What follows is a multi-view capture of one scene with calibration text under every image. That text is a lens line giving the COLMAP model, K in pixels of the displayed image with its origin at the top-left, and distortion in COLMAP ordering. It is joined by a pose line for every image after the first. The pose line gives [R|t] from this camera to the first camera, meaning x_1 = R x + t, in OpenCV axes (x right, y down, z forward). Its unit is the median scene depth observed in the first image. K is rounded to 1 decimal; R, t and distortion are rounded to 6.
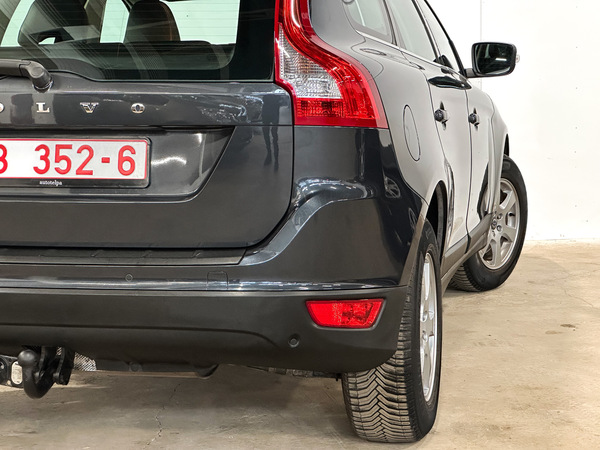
lens RADIAL K [[1359.8, 0, 300.0], [0, 1359.8, 225.0], [0, 0, 1]] dist [0.165185, 0.636227]
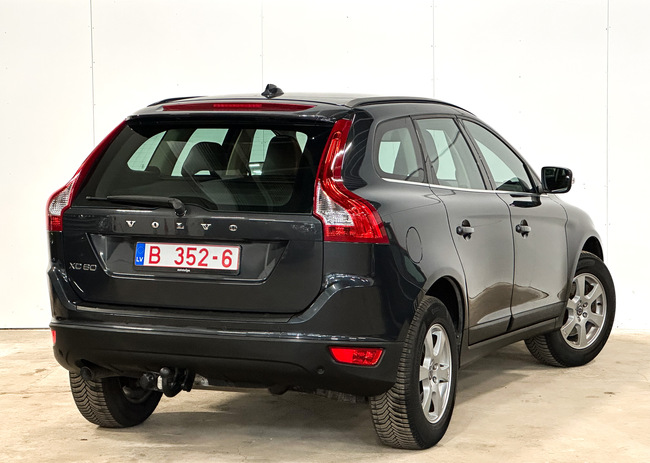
lens RADIAL K [[1809.3, 0, 325.0], [0, 1809.3, 231.5], [0, 0, 1]] dist [-0.063781, 0.565158]
pose [[0.984747, 0.029092, -0.171544, 0.368425], [-0.036882, 0.998420, -0.042397, 0.009486], [0.170039, 0.048077, 0.984264, -1.158416]]
